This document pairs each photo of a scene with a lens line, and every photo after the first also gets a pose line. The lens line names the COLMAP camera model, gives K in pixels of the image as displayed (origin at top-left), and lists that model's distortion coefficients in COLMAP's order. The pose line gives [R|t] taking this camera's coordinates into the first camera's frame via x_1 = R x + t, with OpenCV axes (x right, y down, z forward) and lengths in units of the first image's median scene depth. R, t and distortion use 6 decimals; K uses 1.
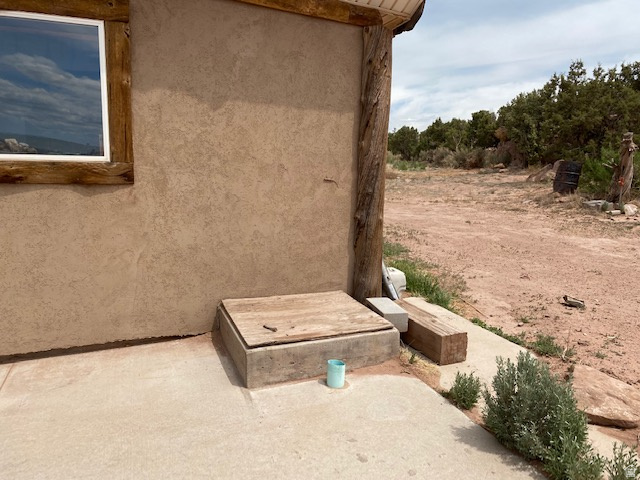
lens RADIAL K [[488.9, 0, 315.6], [0, 488.9, 237.0], [0, 0, 1]] dist [0.043444, -0.055012]
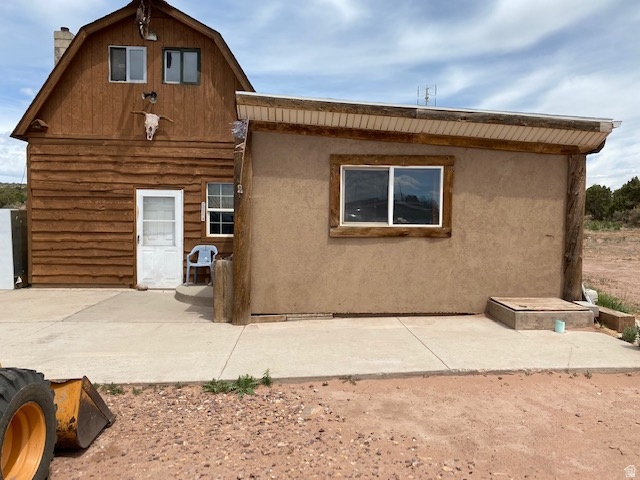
lens RADIAL K [[488.9, 0, 323.9], [0, 488.9, 241.6], [0, 0, 1]] dist [0.043444, -0.055012]
pose [[0.947137, 0.002319, -0.320821, -0.189793], [-0.039306, 0.993280, -0.108860, 0.148289], [0.318413, 0.115716, 0.940863, -1.063215]]
